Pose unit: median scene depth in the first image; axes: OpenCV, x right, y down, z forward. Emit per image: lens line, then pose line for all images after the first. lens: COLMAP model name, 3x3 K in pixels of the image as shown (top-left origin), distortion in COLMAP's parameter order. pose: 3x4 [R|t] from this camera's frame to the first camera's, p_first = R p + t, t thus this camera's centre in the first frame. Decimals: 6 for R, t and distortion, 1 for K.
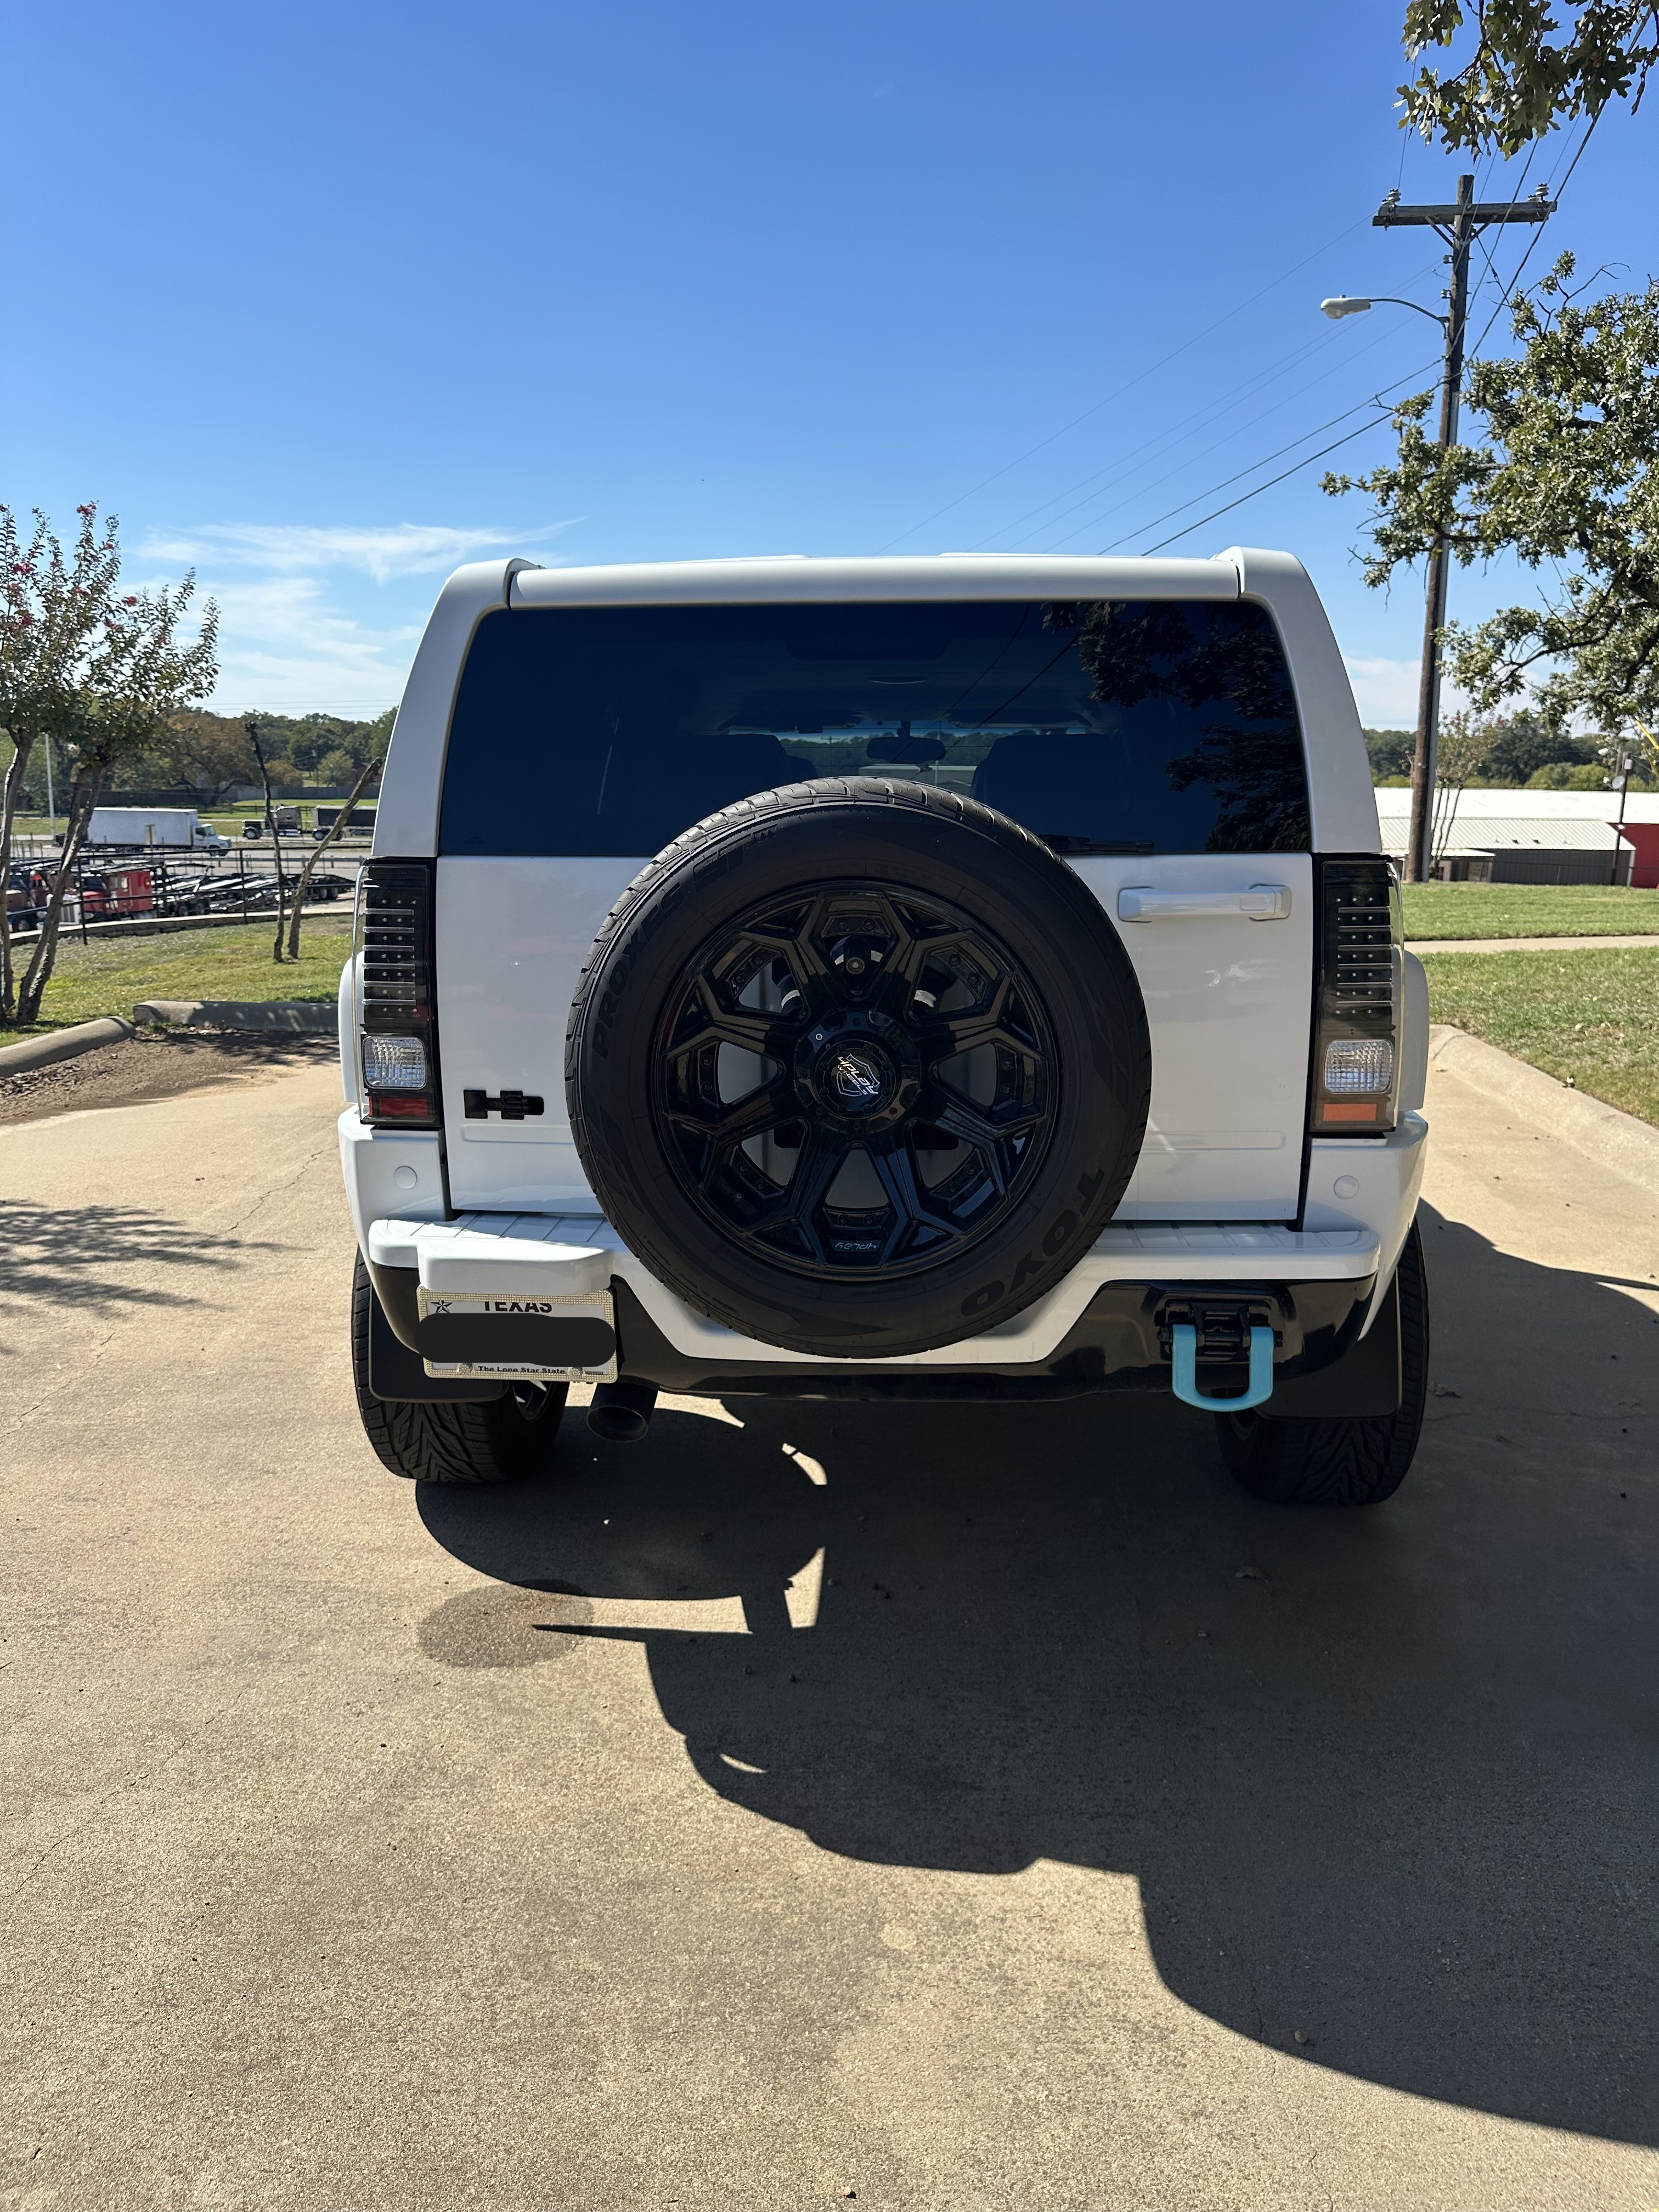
lens RADIAL K [[1561.7, 0, 829.5], [0, 1561.7, 1106.0], [0, 0, 1]] dist [-0.002565, -0.007853]
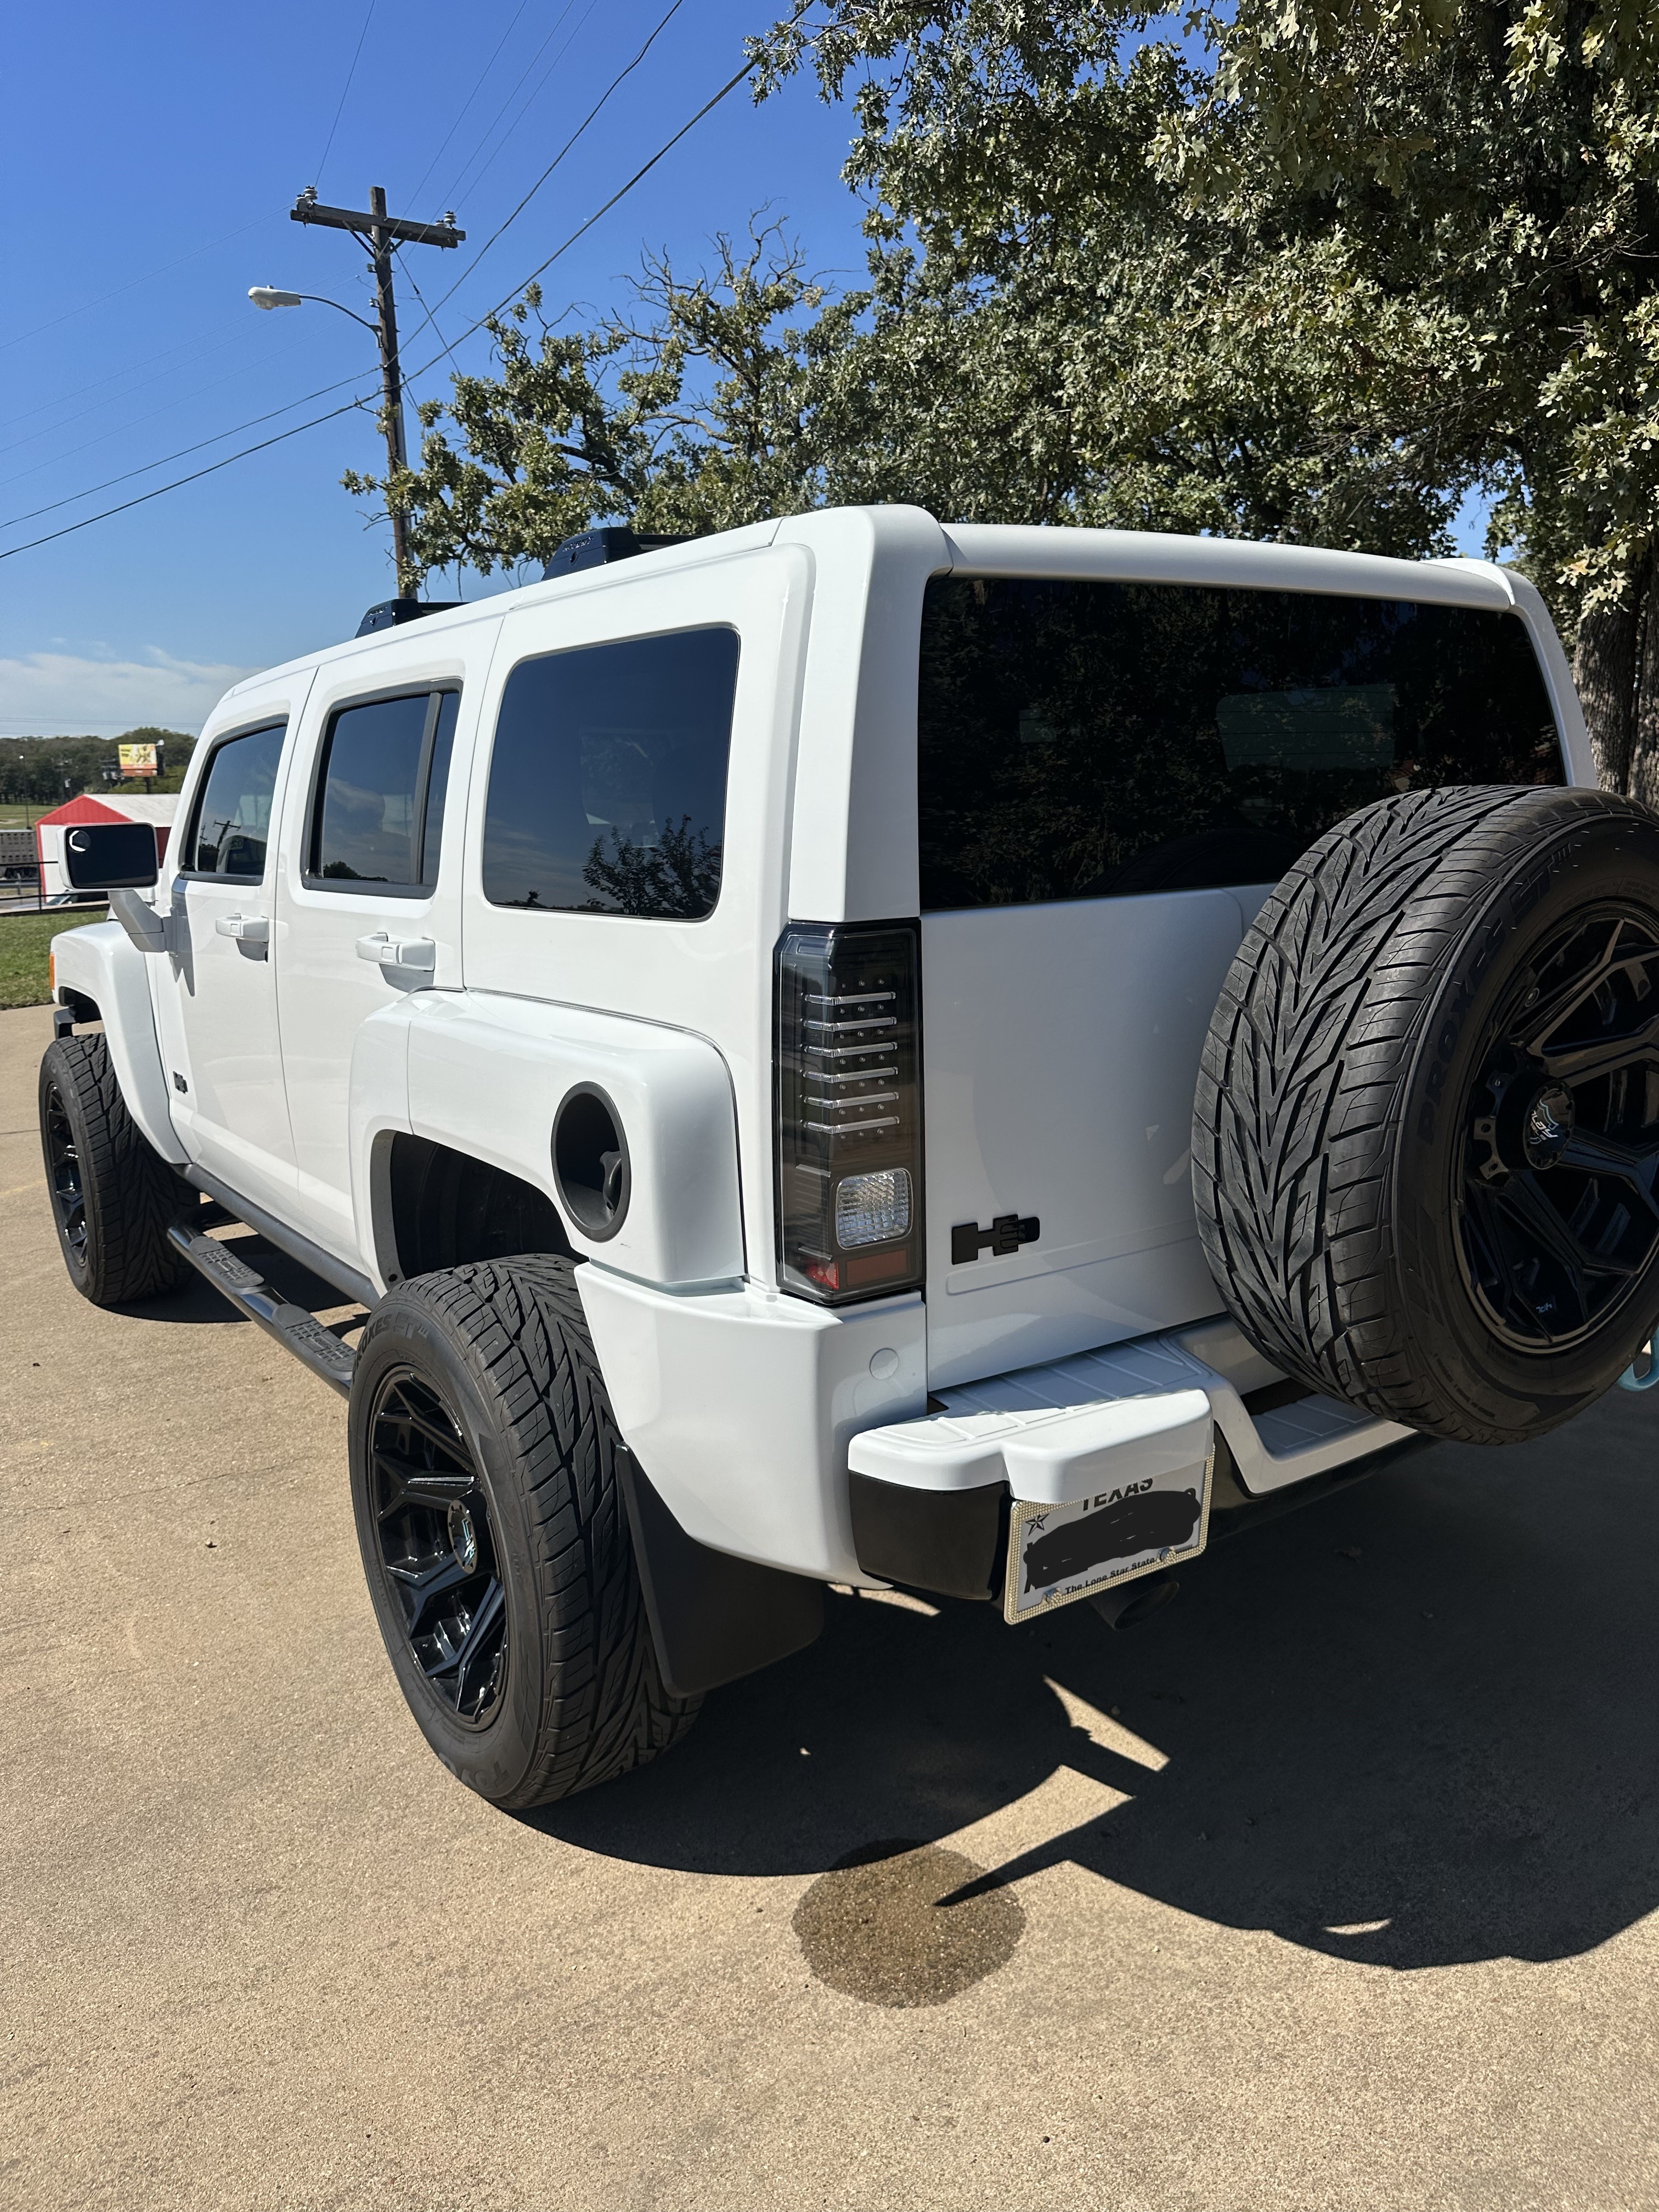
lens RADIAL K [[1590.6, 0, 829.5], [0, 1590.6, 1106.0], [0, 0, 1]] dist [-0.019091, 0.003057]
pose [[0.767798, -0.140089, 0.625189, -0.641254], [0.144529, 0.988522, 0.044005, -0.093638], [-0.624177, 0.056571, 0.779232, 0.394605]]
